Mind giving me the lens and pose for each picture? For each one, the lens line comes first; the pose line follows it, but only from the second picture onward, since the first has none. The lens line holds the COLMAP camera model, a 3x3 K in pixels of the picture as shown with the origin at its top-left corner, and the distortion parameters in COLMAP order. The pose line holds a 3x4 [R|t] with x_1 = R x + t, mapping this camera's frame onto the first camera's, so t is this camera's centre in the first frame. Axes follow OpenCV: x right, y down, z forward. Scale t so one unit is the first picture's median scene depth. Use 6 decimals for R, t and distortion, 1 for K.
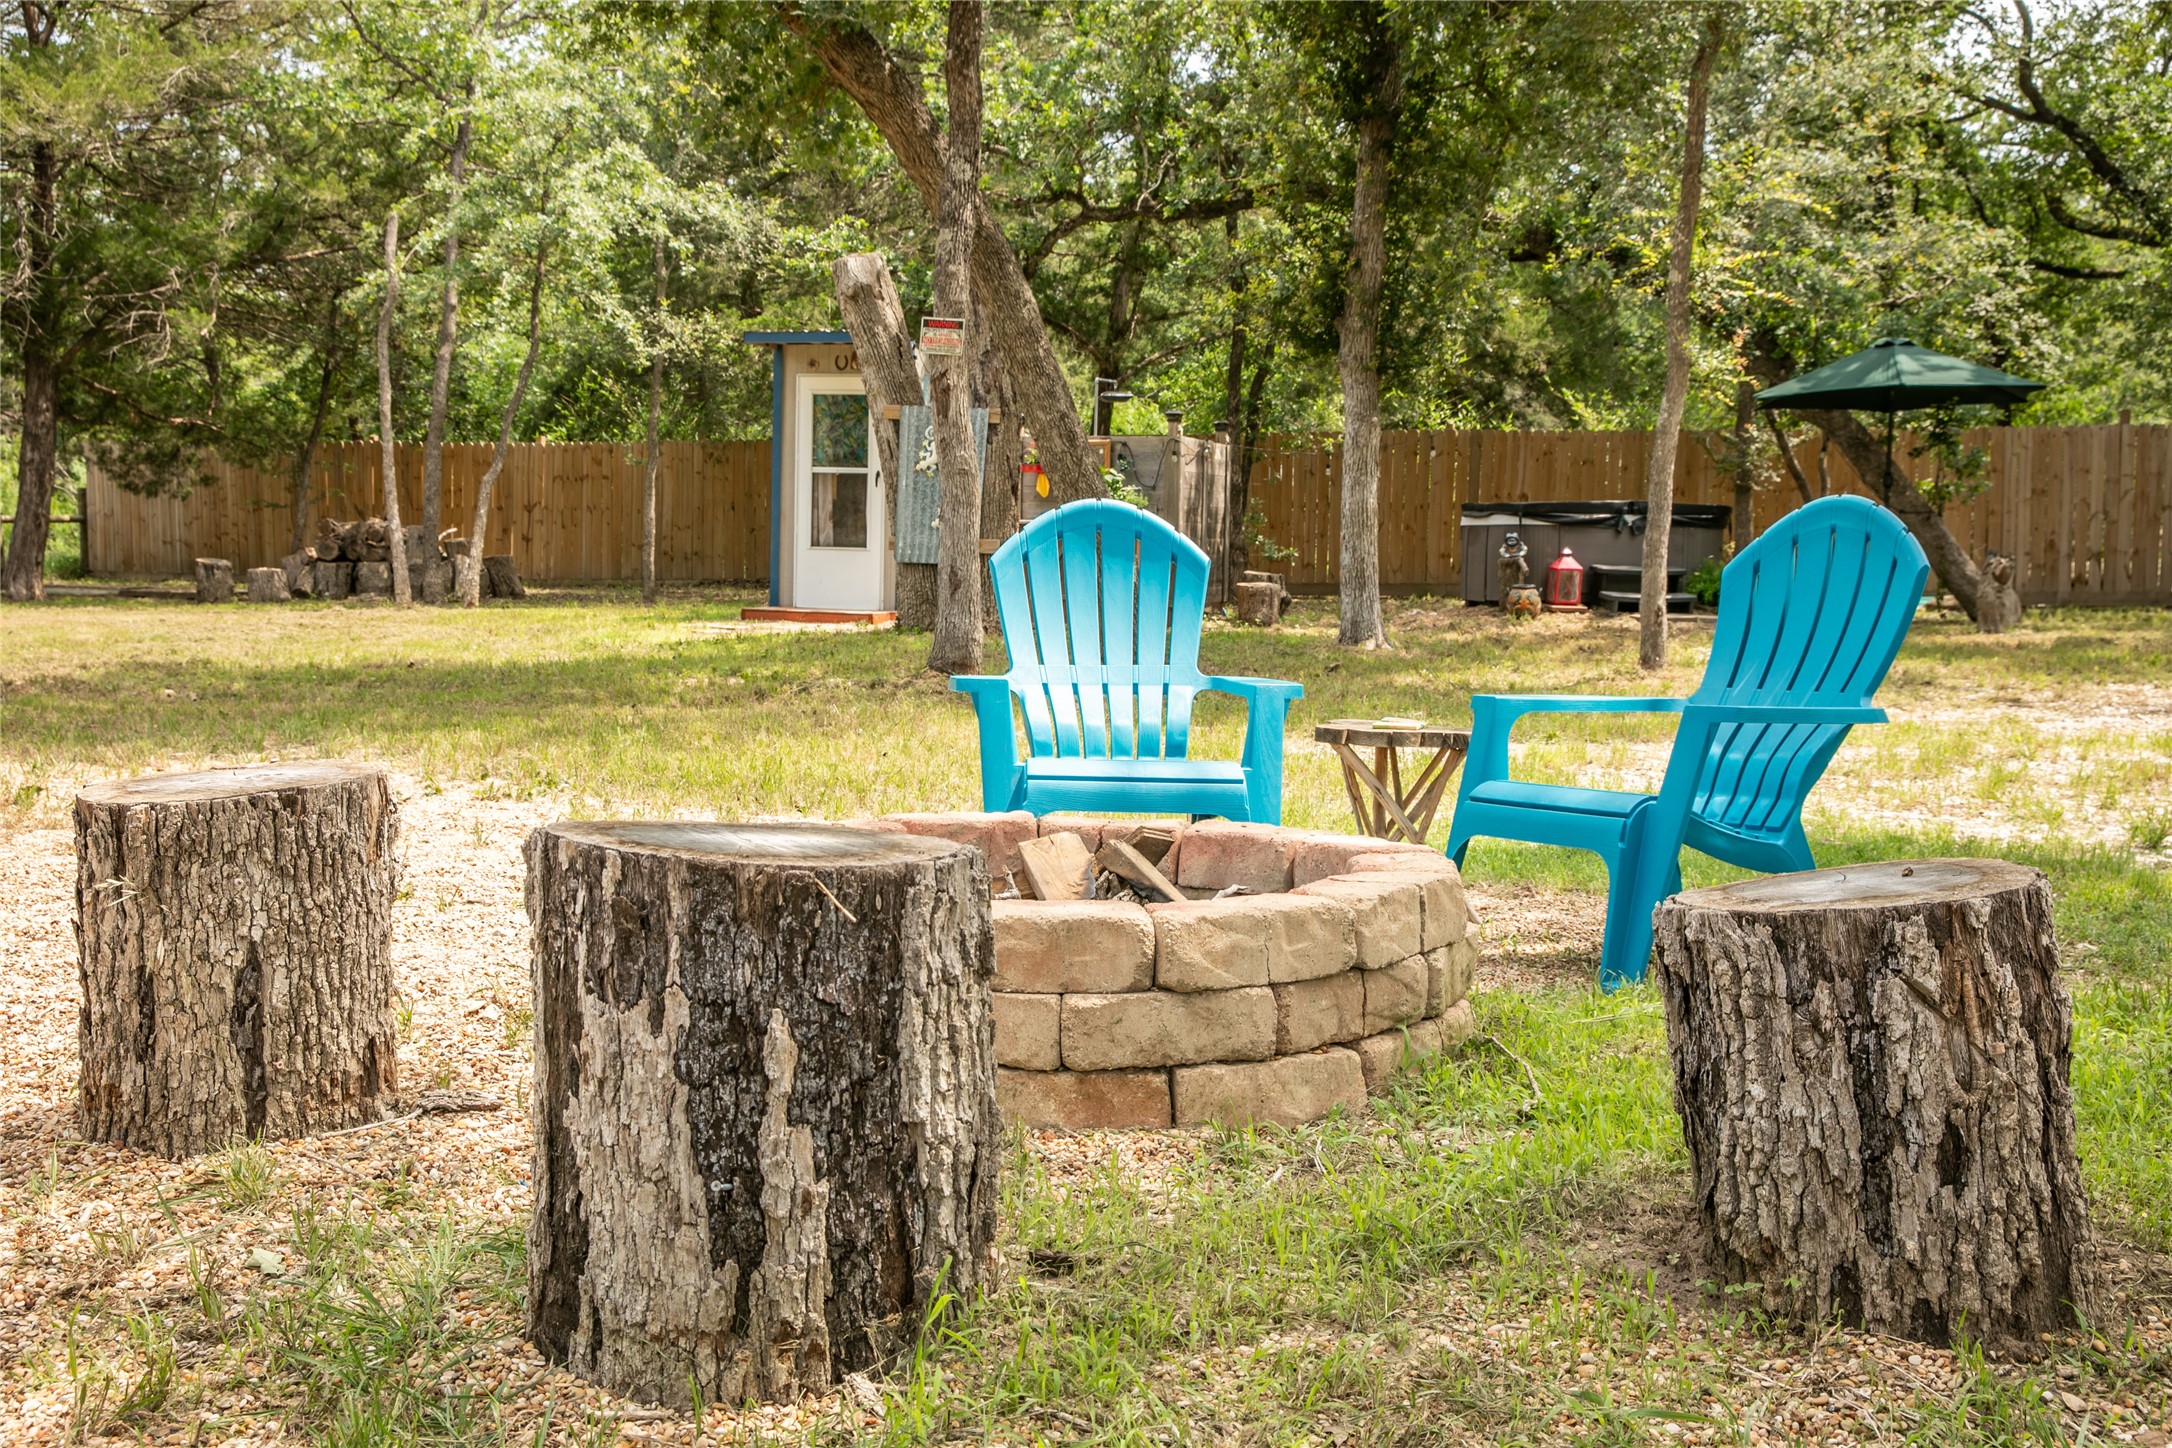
lens RADIAL K [[2219.7, 0, 1087.1], [0, 2219.7, 722.4], [0, 0, 1]] dist [-0.001609, 0.001625]
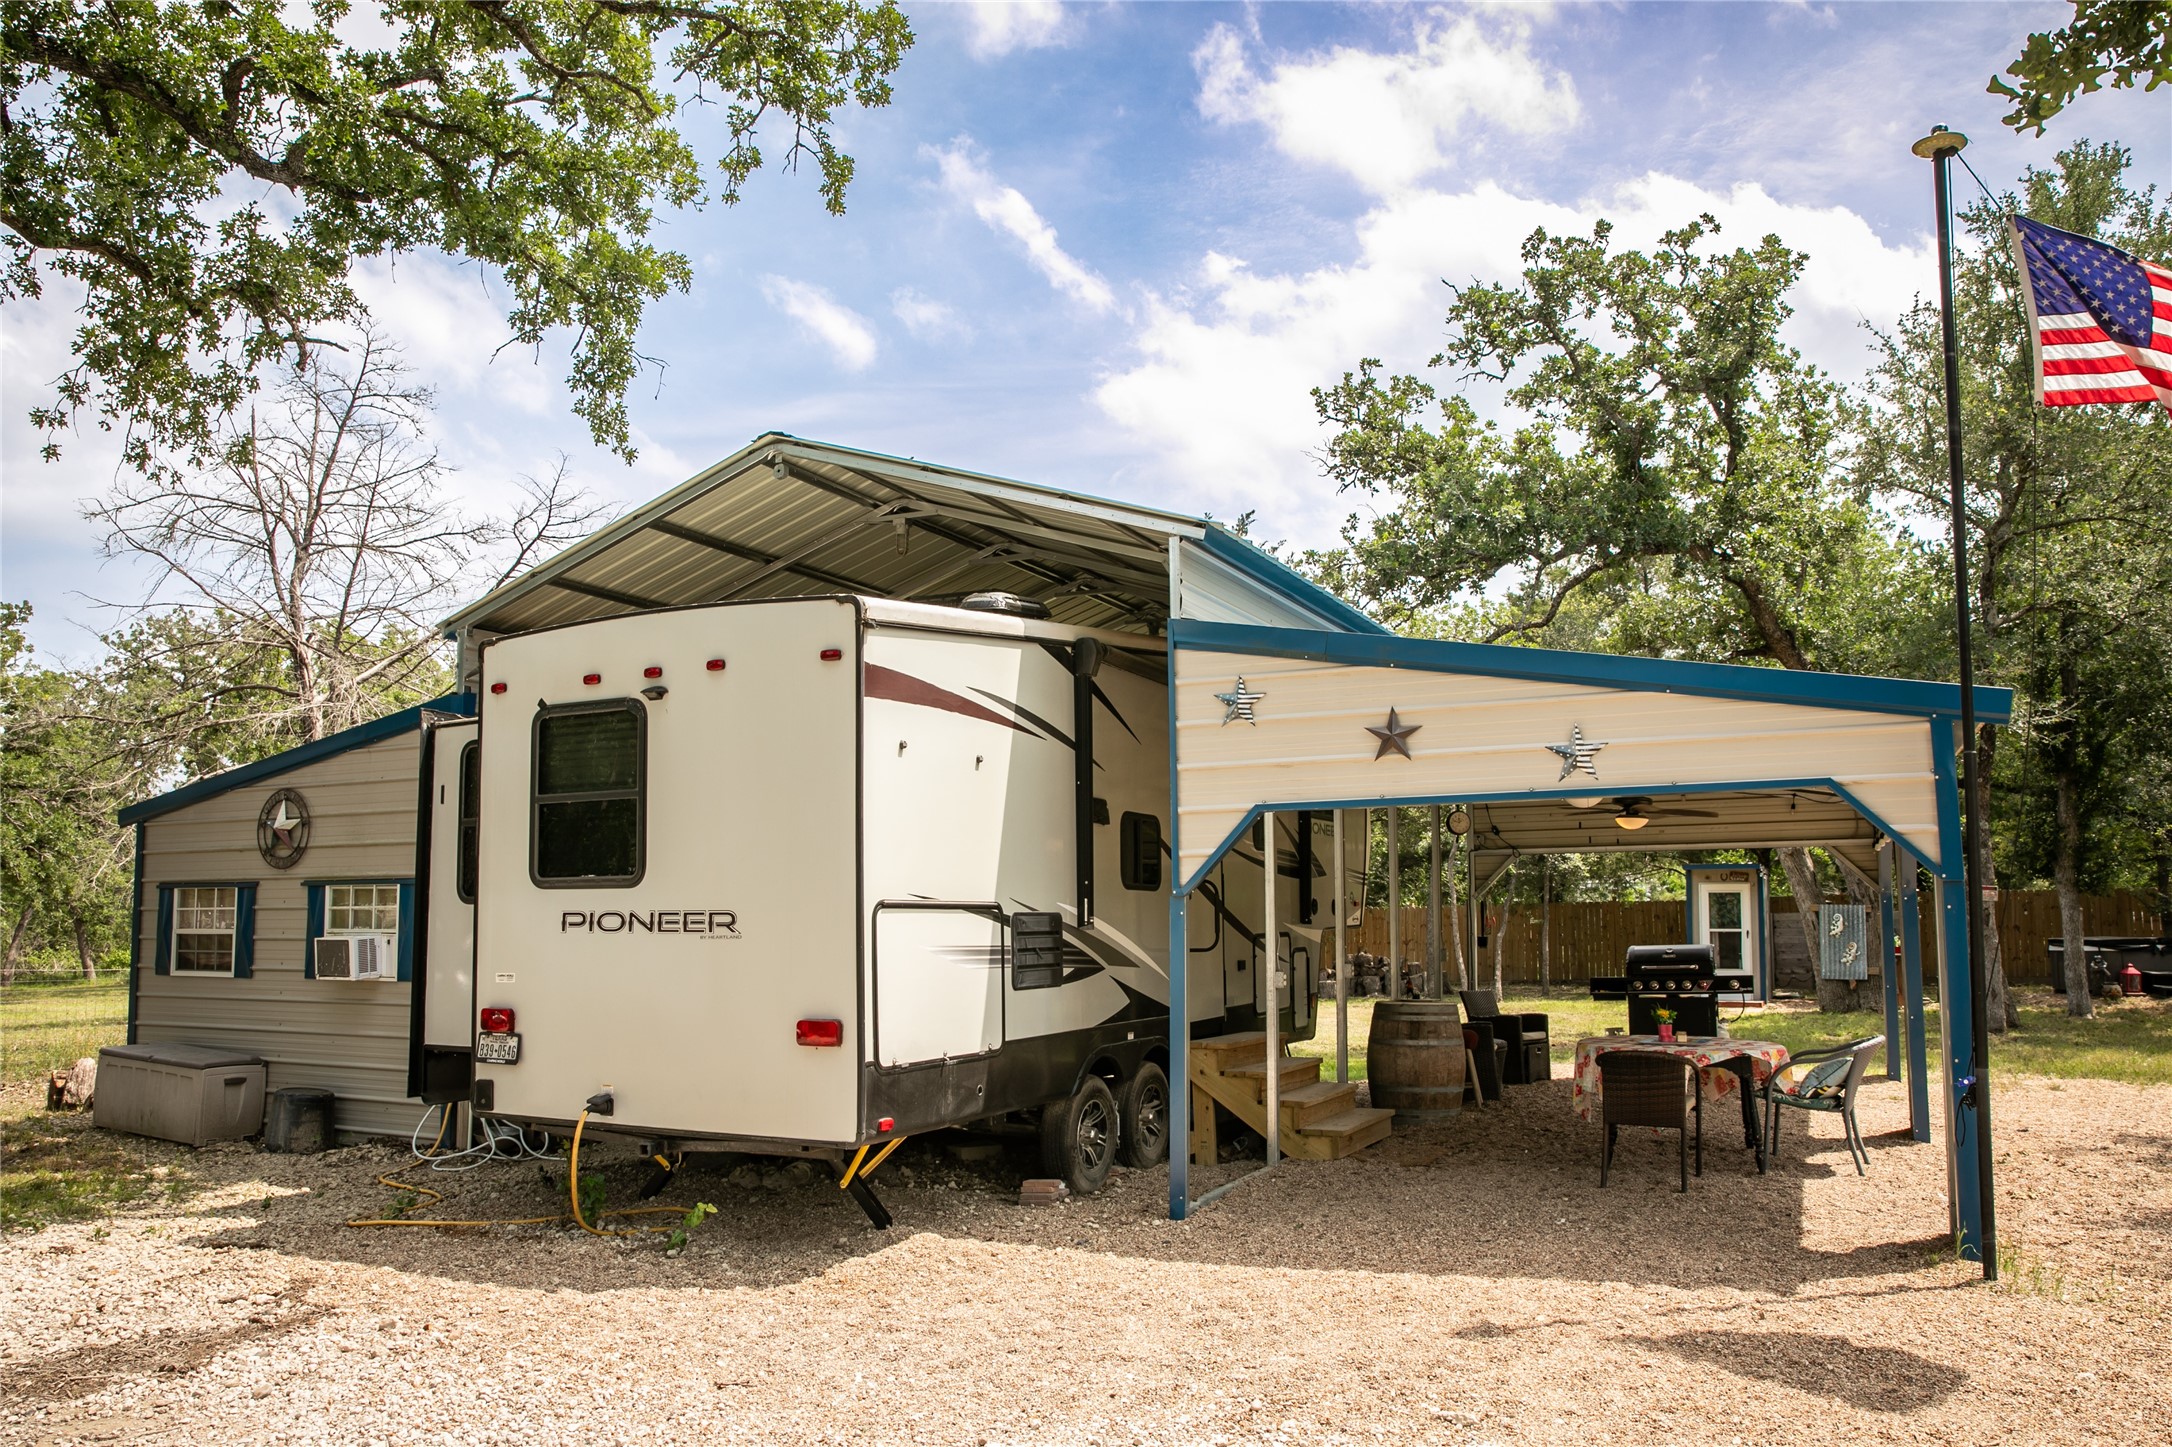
lens RADIAL K [[1552.5, 0, 1081.0], [0, 1552.5, 756.1], [0, 0, 1]] dist [-0.091107, 0.065228]
pose [[0.981610, -0.038232, -0.187030, -0.418006], [0.000916, 0.980672, -0.195658, 0.001742], [0.190895, 0.191889, 0.962672, -0.469193]]
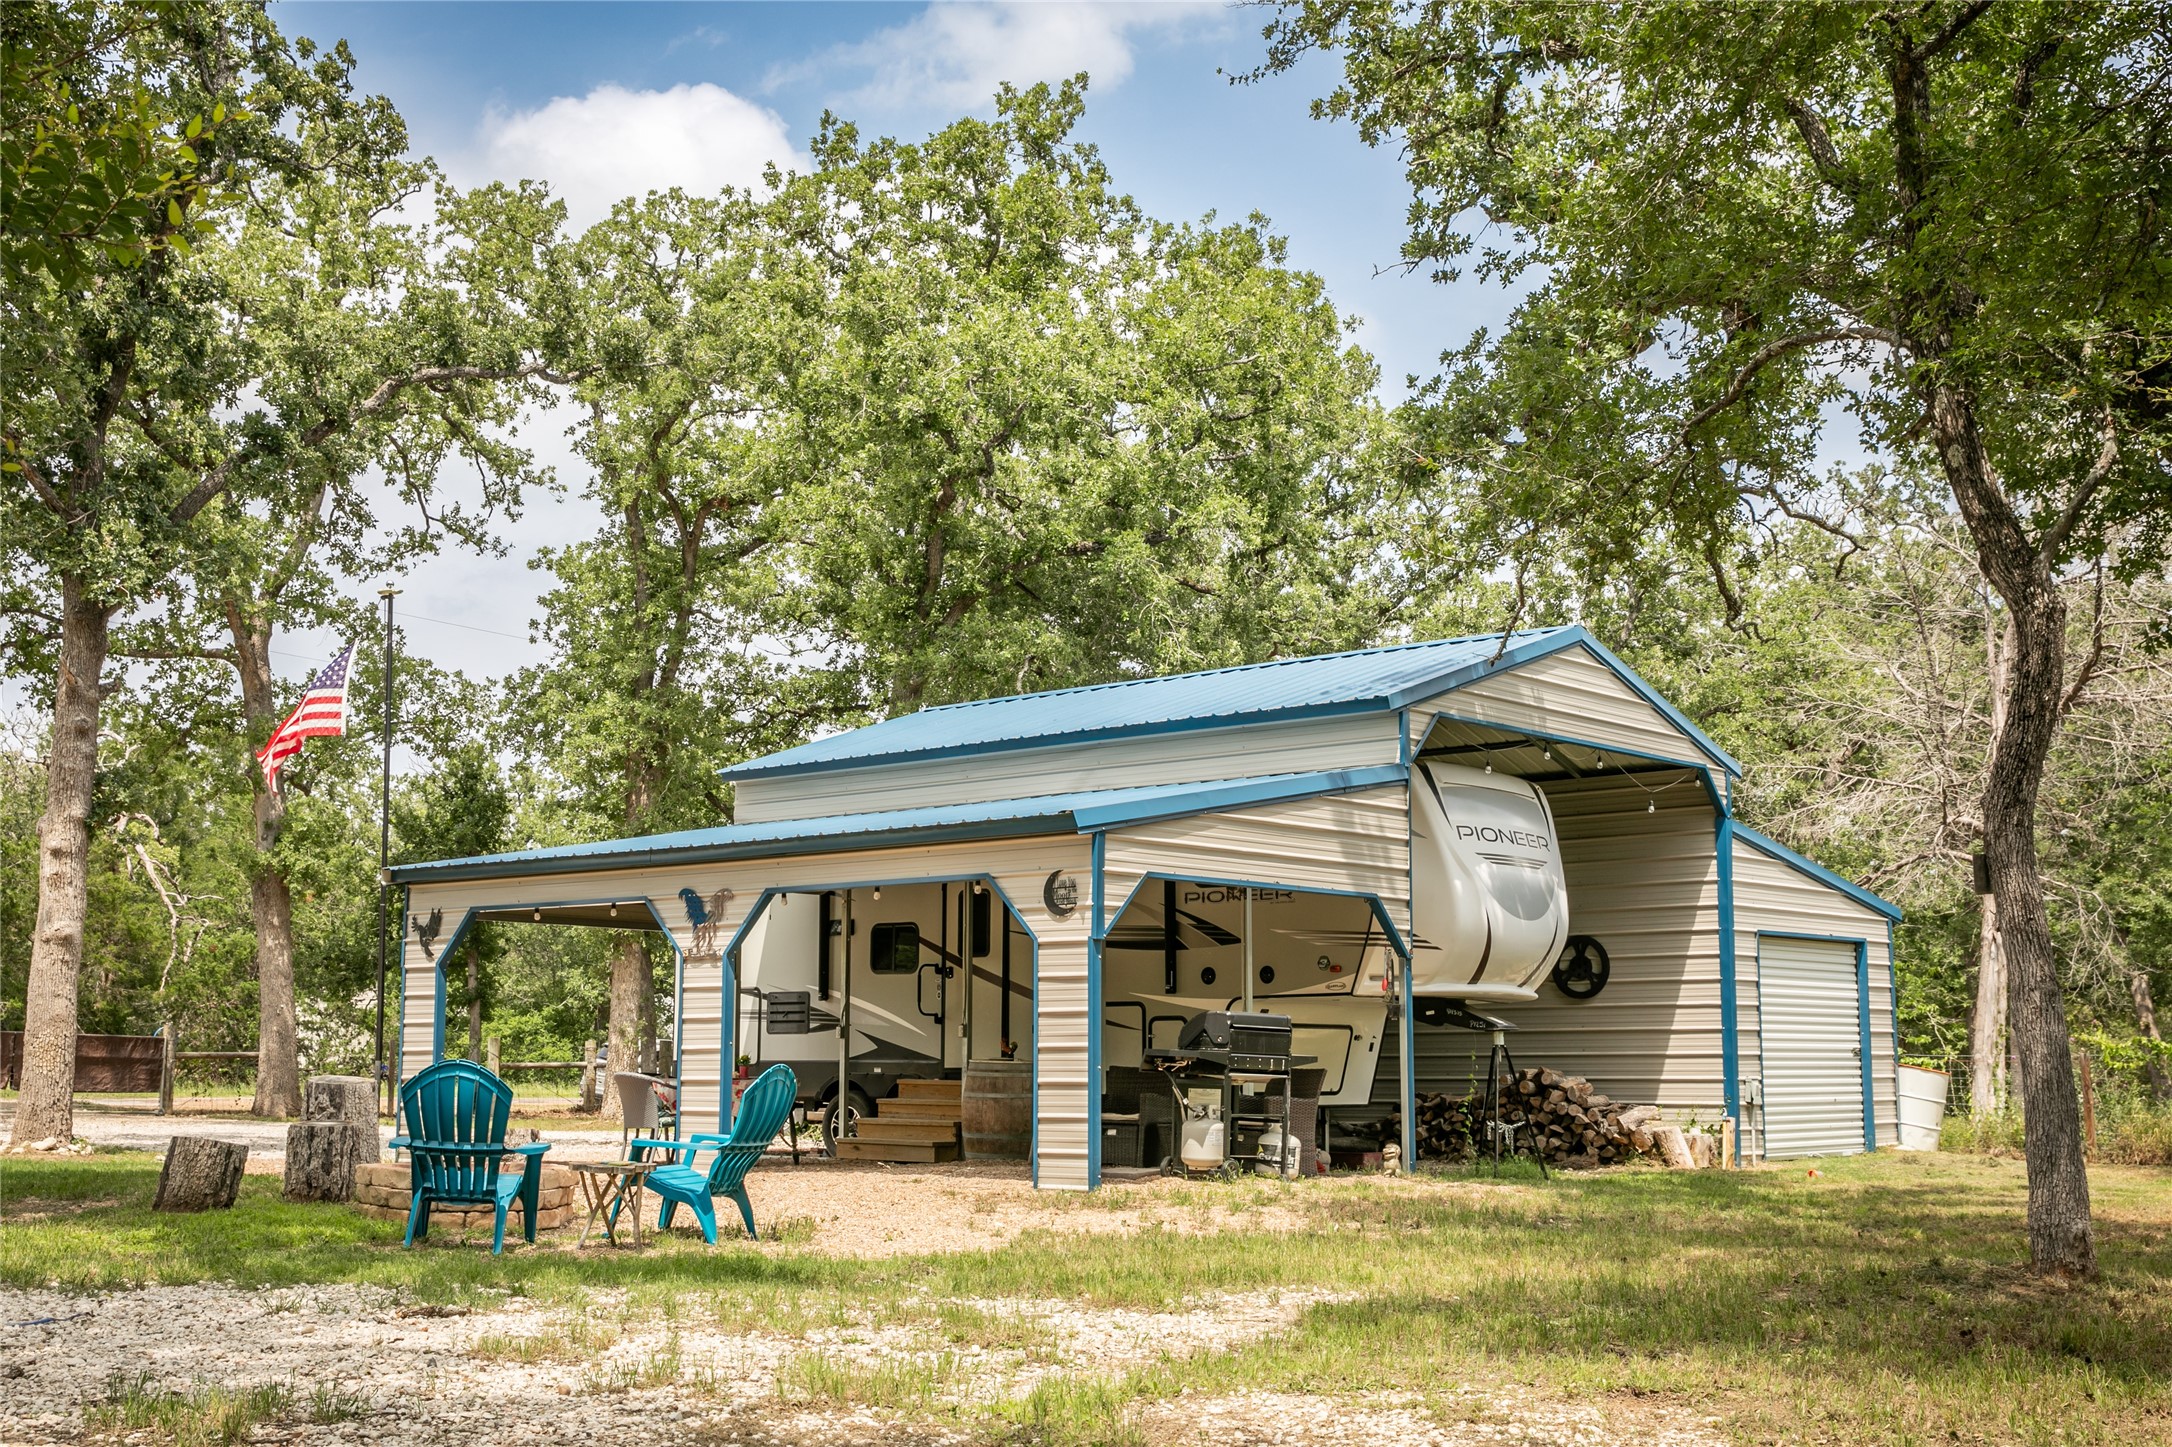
lens RADIAL K [[2512.0, 0, 1031.8], [0, 2512.0, 751.4], [0, 0, 1]] dist [0.011049, 0.170775]
pose [[-0.444801, -0.127244, -0.886545, 0.577594], [-0.093688, 0.991036, -0.095236, -0.051501], [0.890716, 0.040698, -0.452735, 0.642064]]
